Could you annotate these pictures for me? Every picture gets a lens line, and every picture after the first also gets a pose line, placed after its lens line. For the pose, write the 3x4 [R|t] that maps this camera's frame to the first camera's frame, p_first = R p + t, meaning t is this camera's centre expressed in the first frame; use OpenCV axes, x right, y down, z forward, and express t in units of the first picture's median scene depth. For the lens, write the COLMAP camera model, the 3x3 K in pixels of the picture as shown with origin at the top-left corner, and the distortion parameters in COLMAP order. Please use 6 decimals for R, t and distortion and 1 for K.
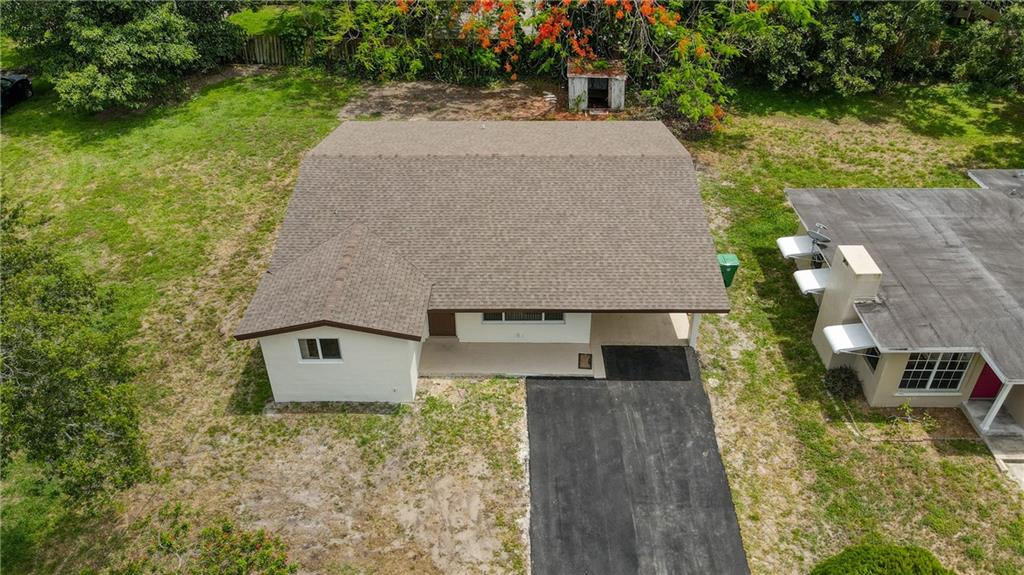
lens RADIAL K [[754.8, 0, 512.0], [0, 754.8, 287.5], [0, 0, 1]] dist [0.048457, 0.001256]
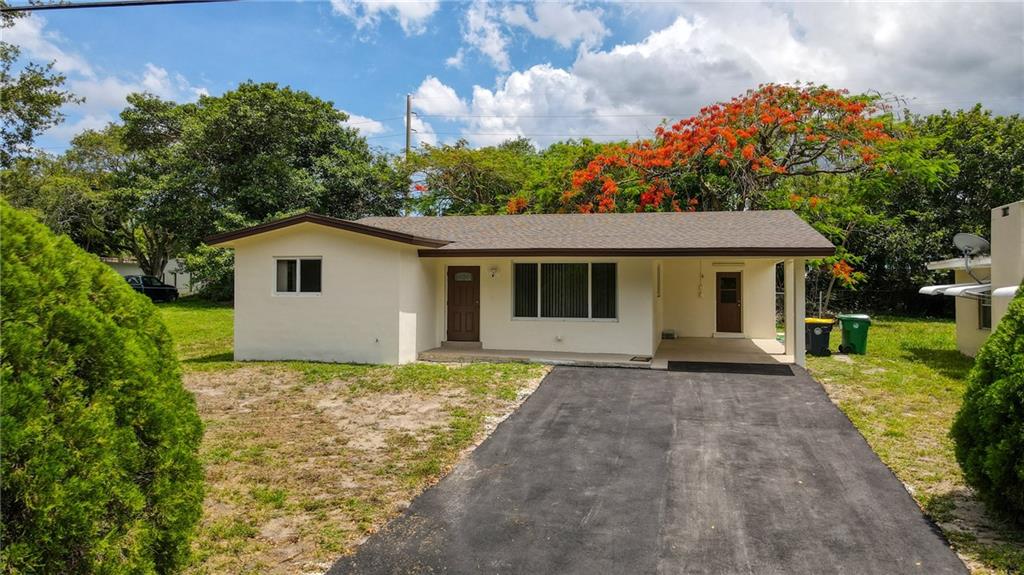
lens RADIAL K [[742.9, 0, 512.0], [0, 742.9, 287.5], [0, 0, 1]] dist [0.025414, -0.000063]
pose [[0.974691, 0.007607, -0.223425, 0.134564], [-0.134086, 0.819587, -0.557044, 0.454889], [0.178879, 0.572904, 0.799864, 0.362587]]
